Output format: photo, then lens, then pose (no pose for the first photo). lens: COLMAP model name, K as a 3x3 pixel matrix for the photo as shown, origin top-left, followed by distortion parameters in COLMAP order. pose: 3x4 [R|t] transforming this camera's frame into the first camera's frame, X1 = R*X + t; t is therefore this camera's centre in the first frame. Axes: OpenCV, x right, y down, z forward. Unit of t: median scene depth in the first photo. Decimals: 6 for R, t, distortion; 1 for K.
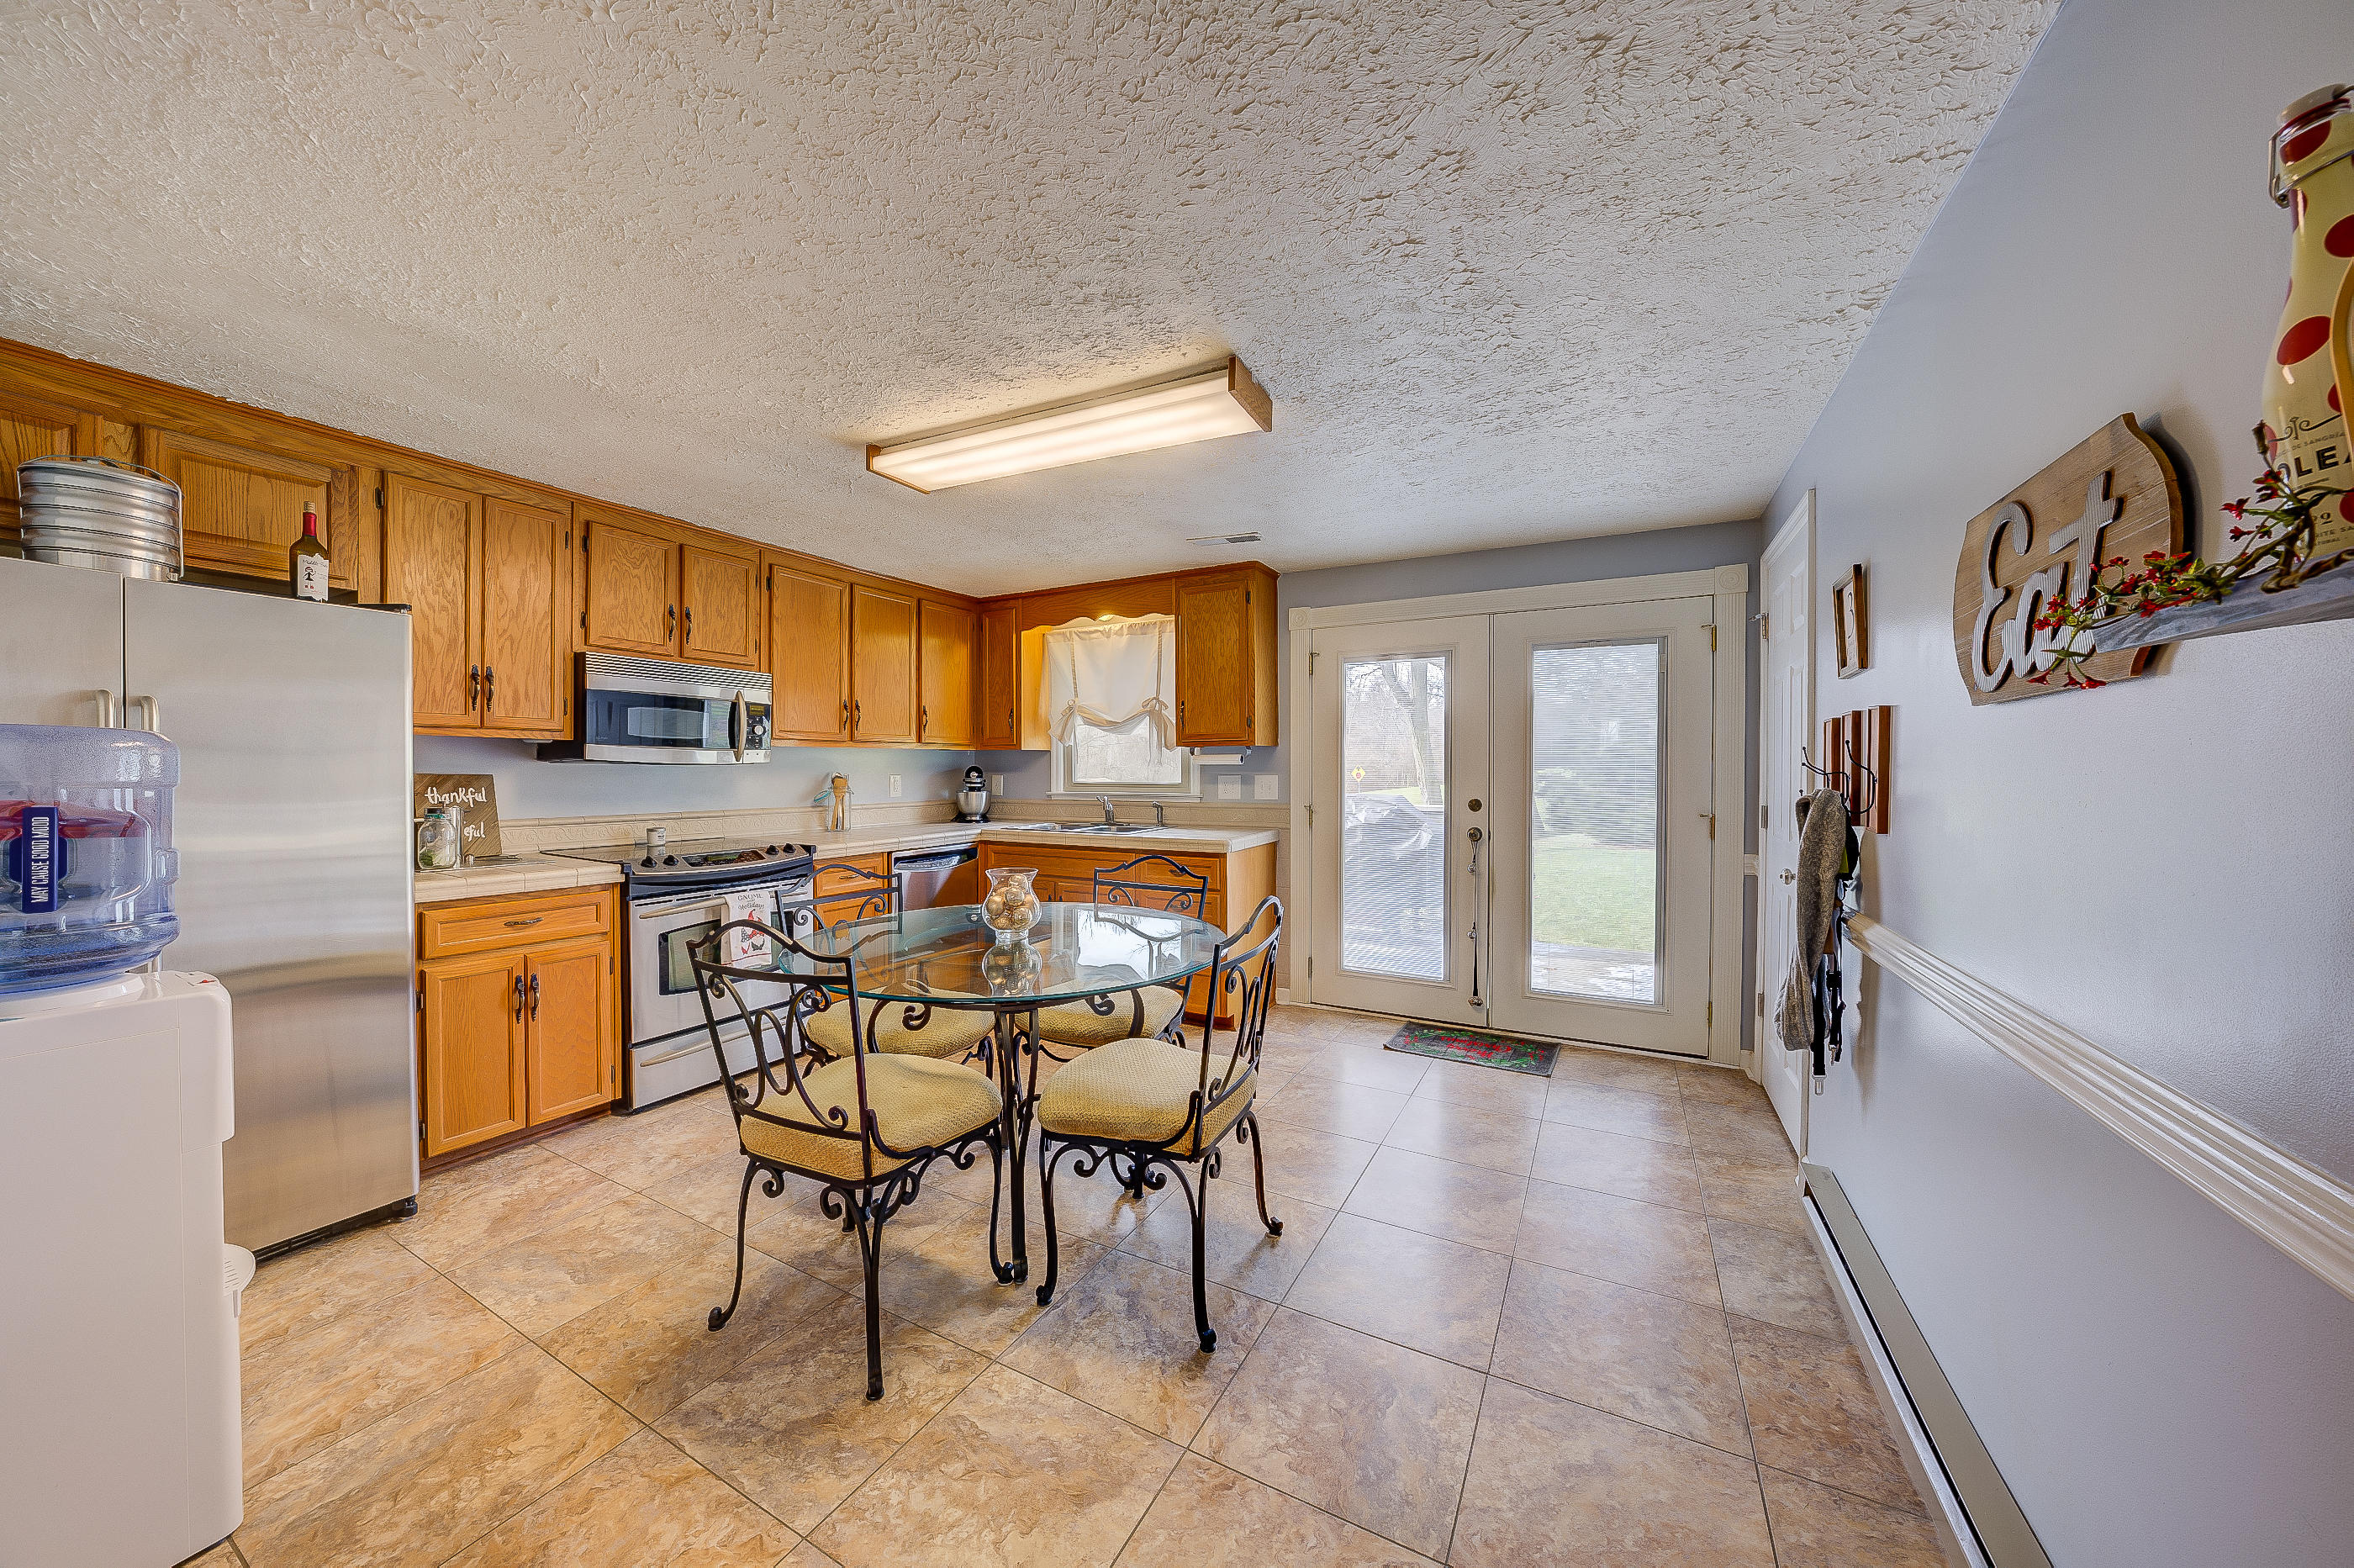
lens RADIAL K [[806.0, 0, 1182.0], [0, 806.0, 774.8], [0, 0, 1]] dist [-0.013763, 0.000982]
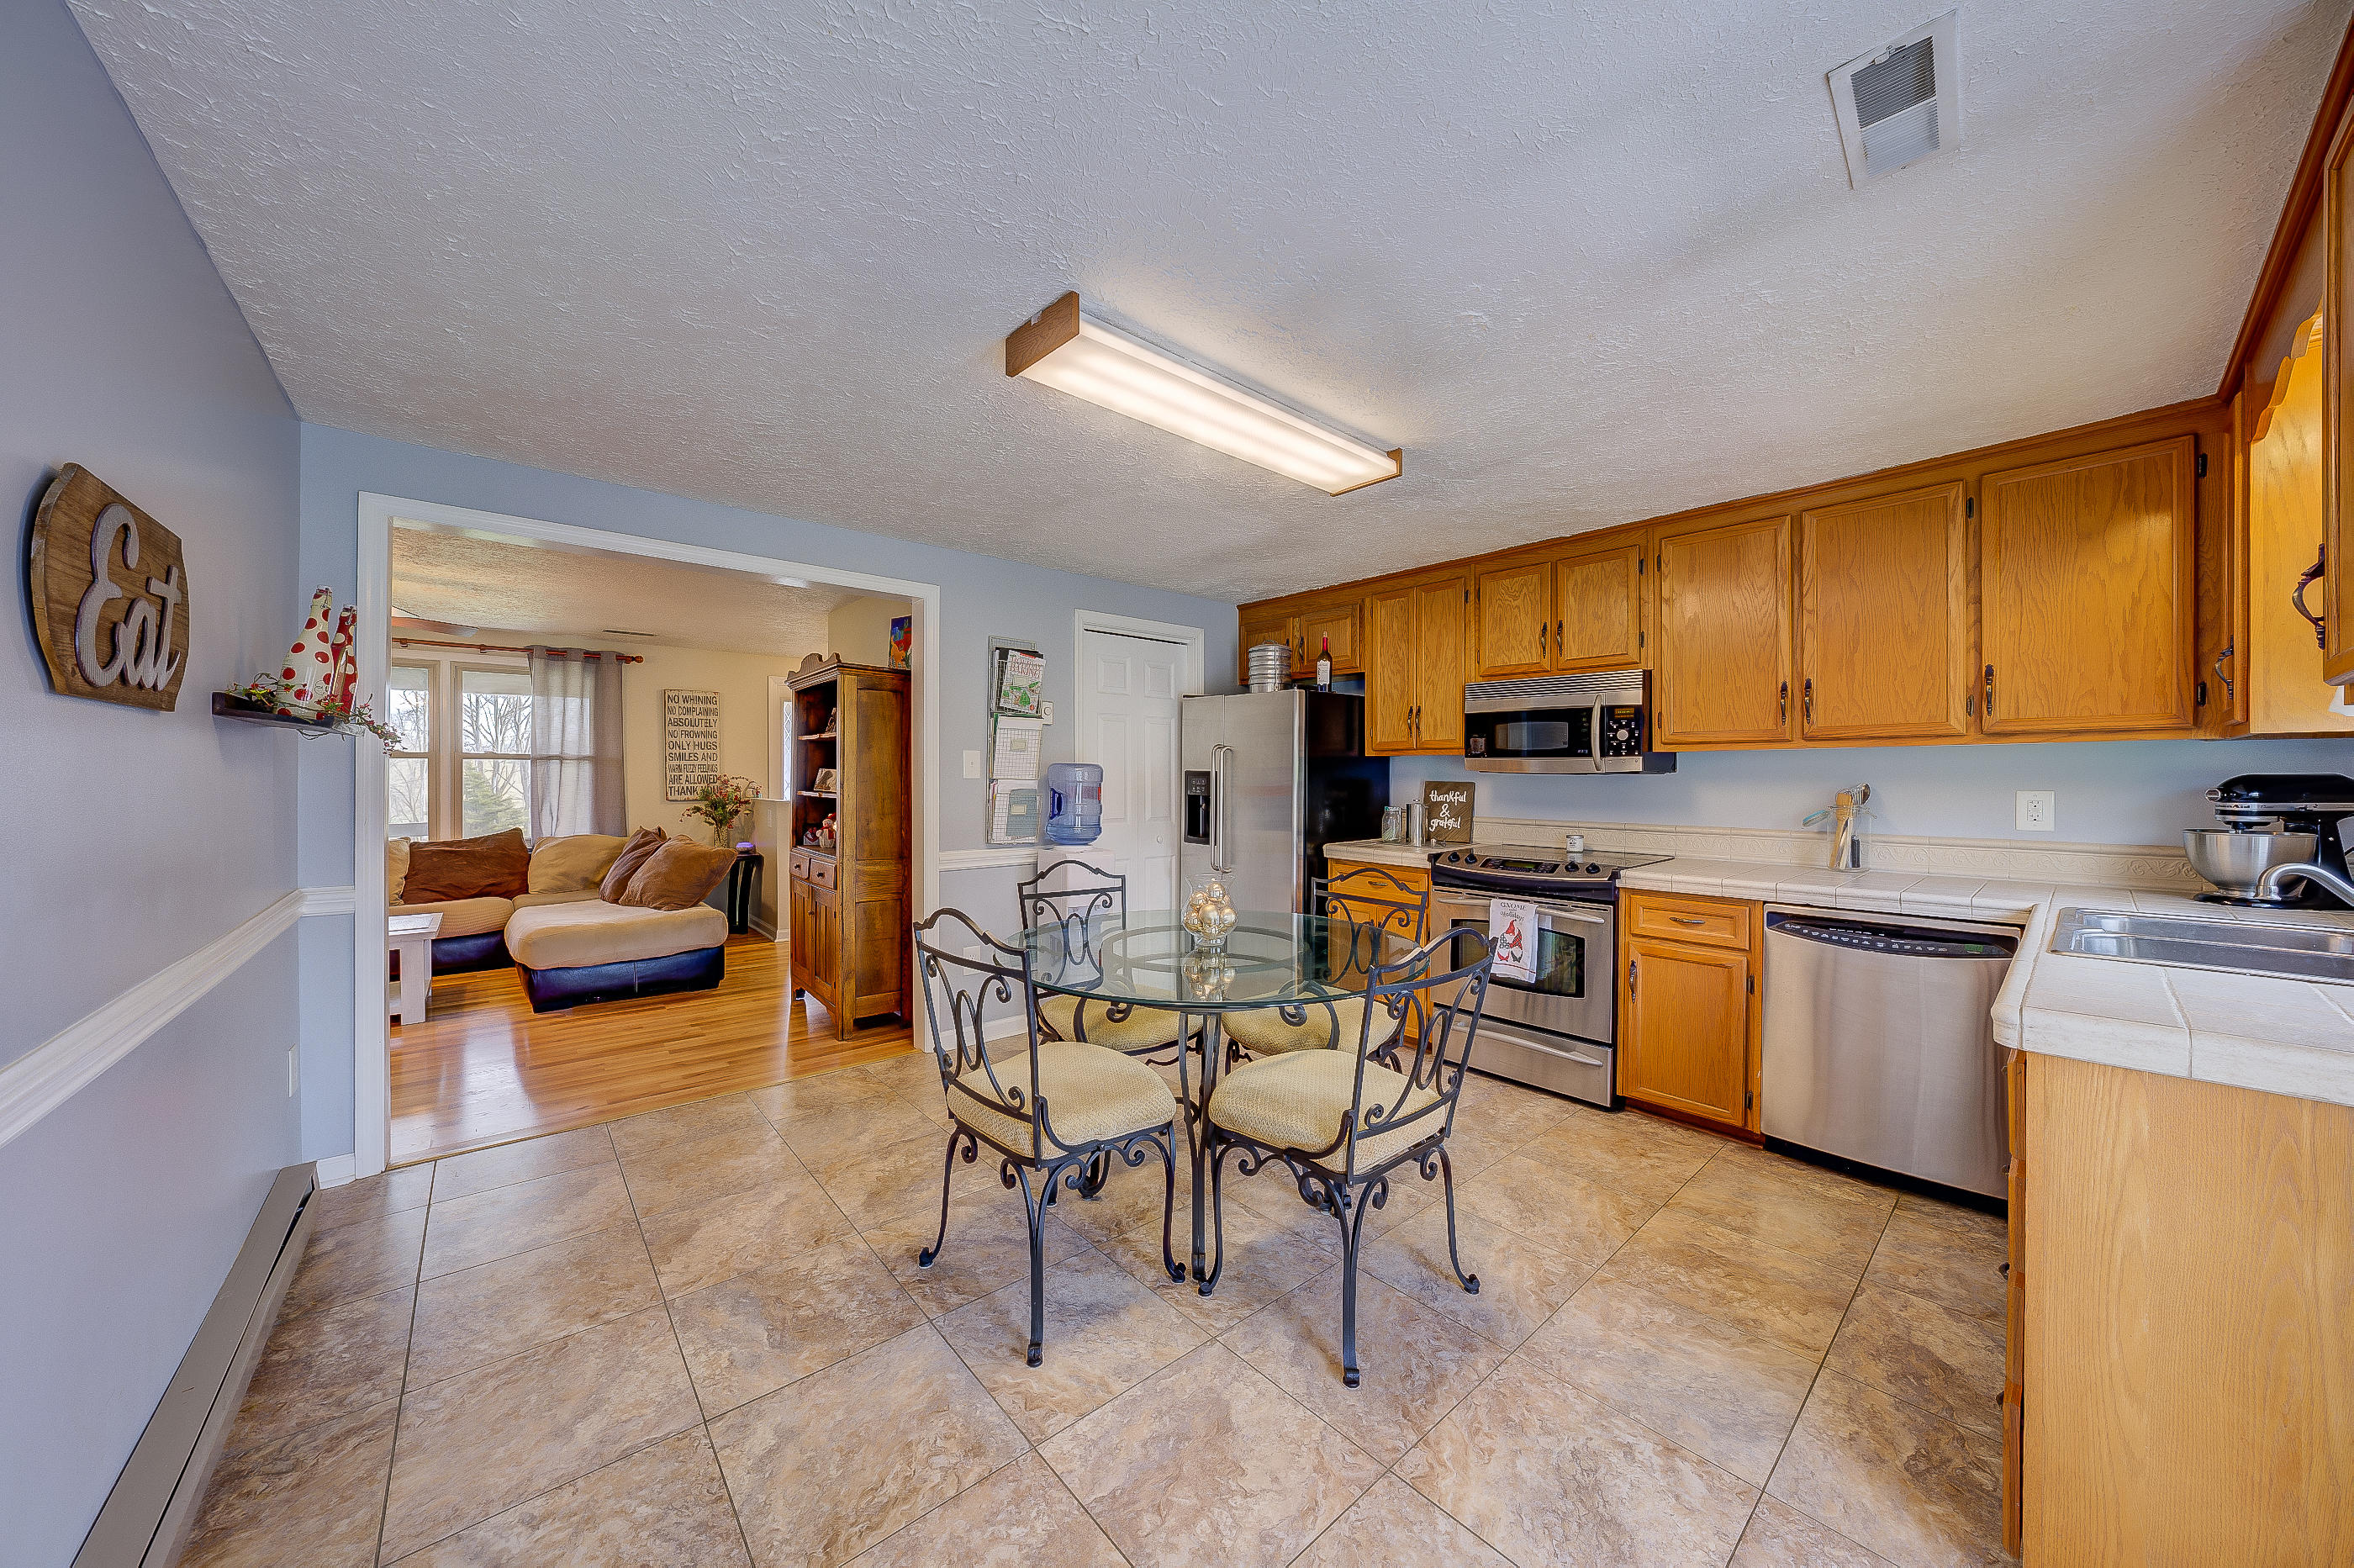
lens RADIAL K [[806.0, 0, 1169.4], [0, 806.0, 784.0], [0, 0, 1]] dist [-0.013763, 0.000982]
pose [[-0.362274, 0.008480, -0.932033, 0.600698], [-0.008487, 0.999887, 0.012397, -0.009837], [0.932033, 0.012401, -0.362161, 1.051037]]
